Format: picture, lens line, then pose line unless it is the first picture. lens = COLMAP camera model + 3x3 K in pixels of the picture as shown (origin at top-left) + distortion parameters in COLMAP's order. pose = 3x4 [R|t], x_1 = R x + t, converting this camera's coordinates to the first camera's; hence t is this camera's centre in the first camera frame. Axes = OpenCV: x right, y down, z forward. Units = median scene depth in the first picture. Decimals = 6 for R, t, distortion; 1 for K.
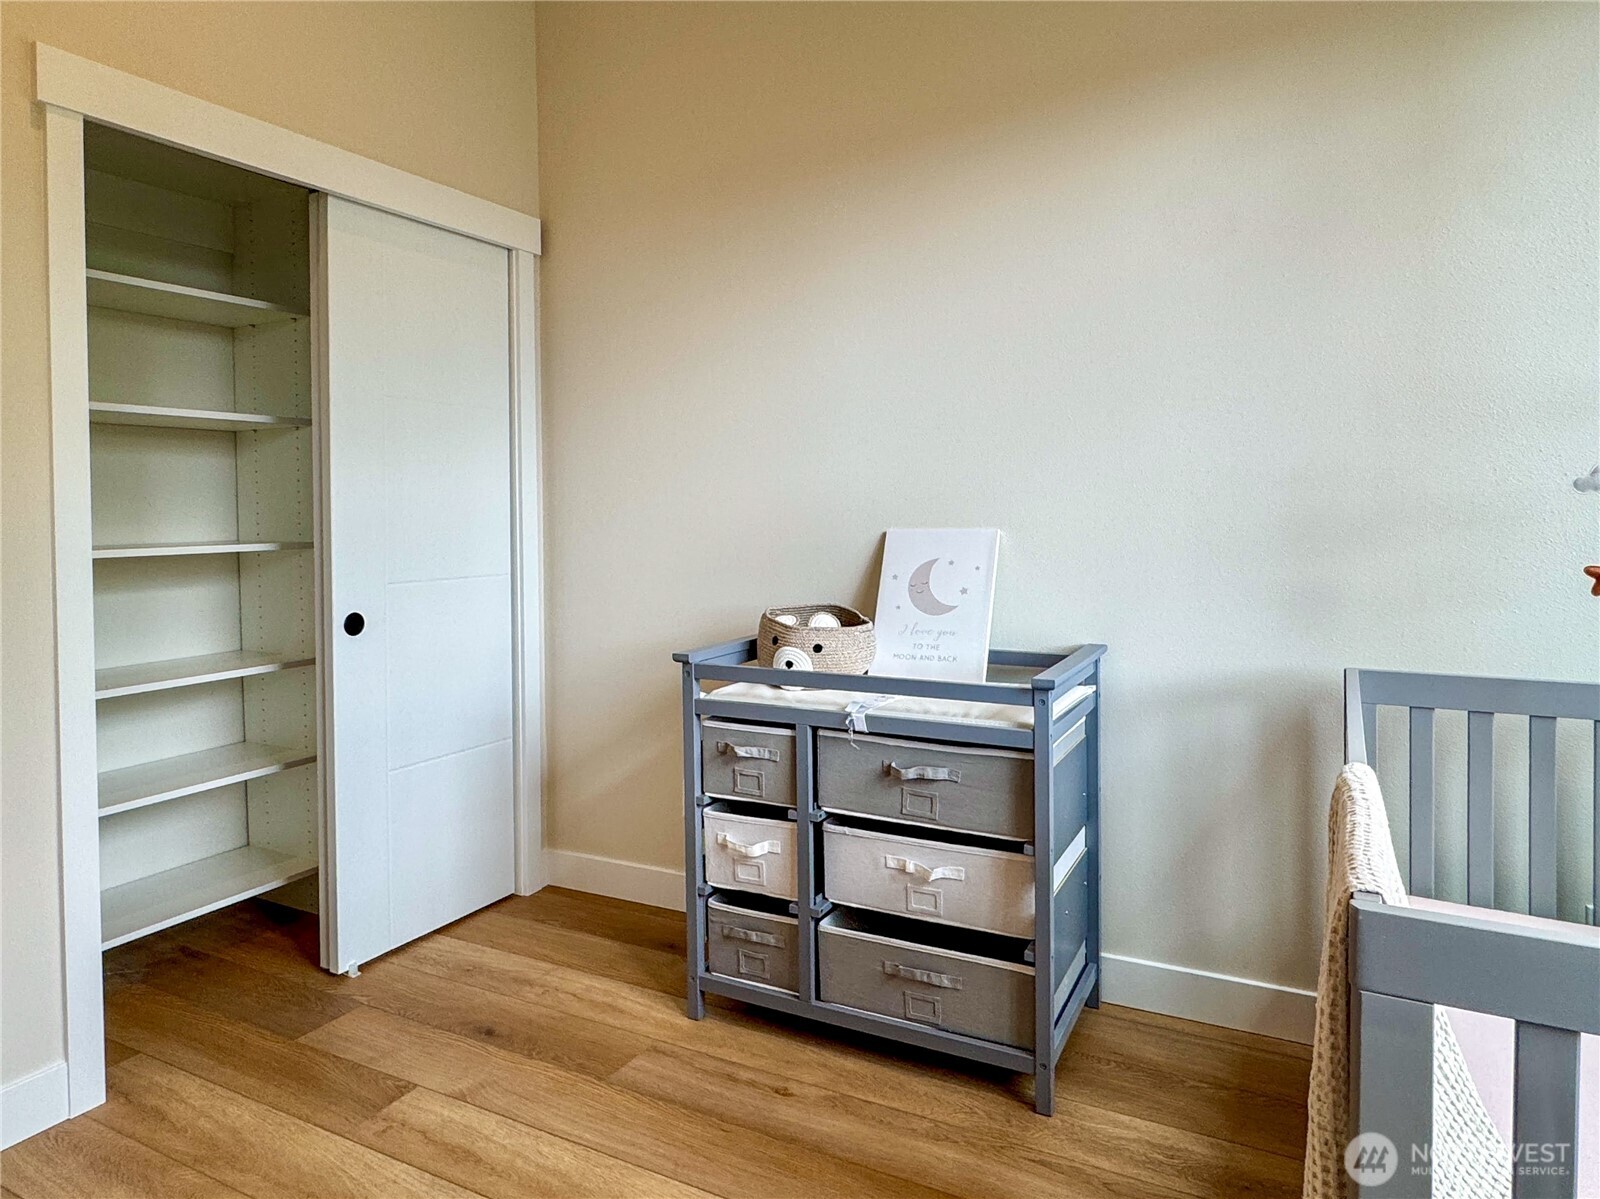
lens RADIAL K [[981.1, 0, 803.7], [0, 981.1, 565.6], [0, 0, 1]] dist [-0.000155, -0.000371]
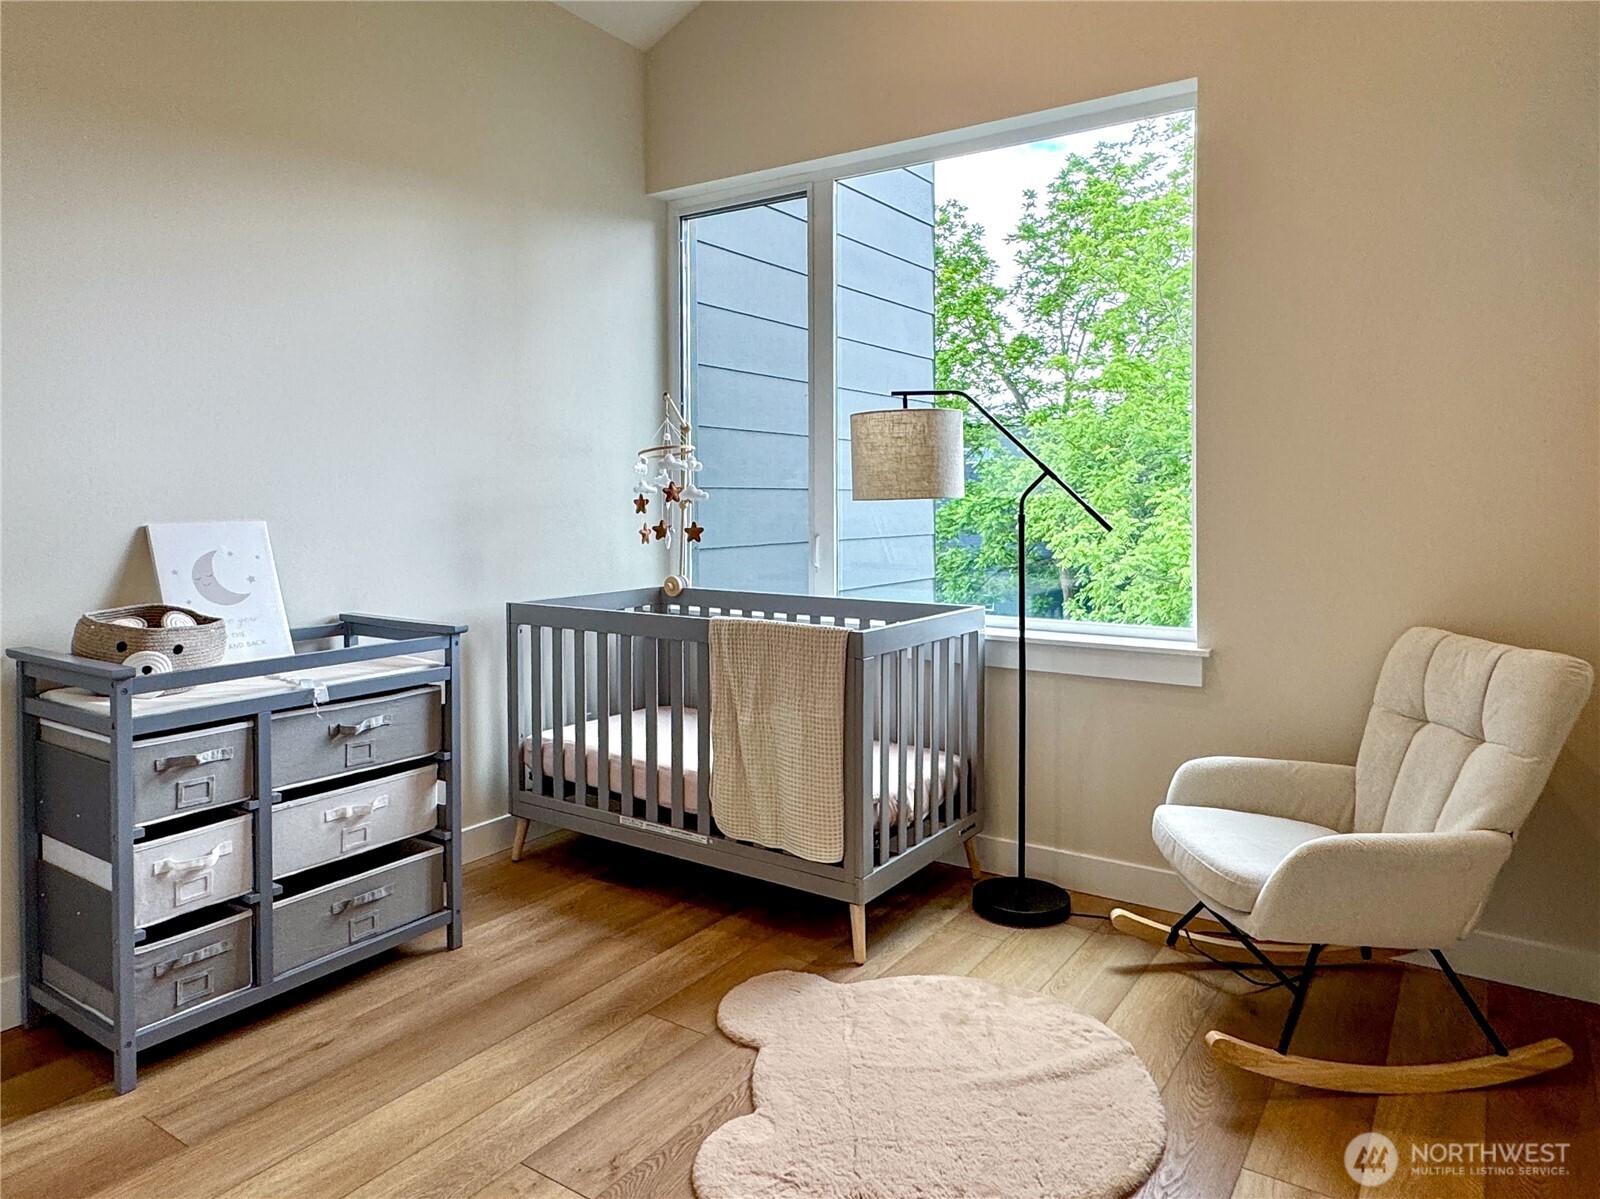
lens RADIAL K [[1042.7, 0, 800.0], [0, 1042.7, 599.5], [0, 0, 1]] dist [-0.000647, -0.000638]
pose [[0.118222, -0.093003, 0.988622, -0.995785], [0.059521, 0.994478, 0.086436, -0.016422], [-0.991202, 0.048625, 0.123105, 0.300641]]
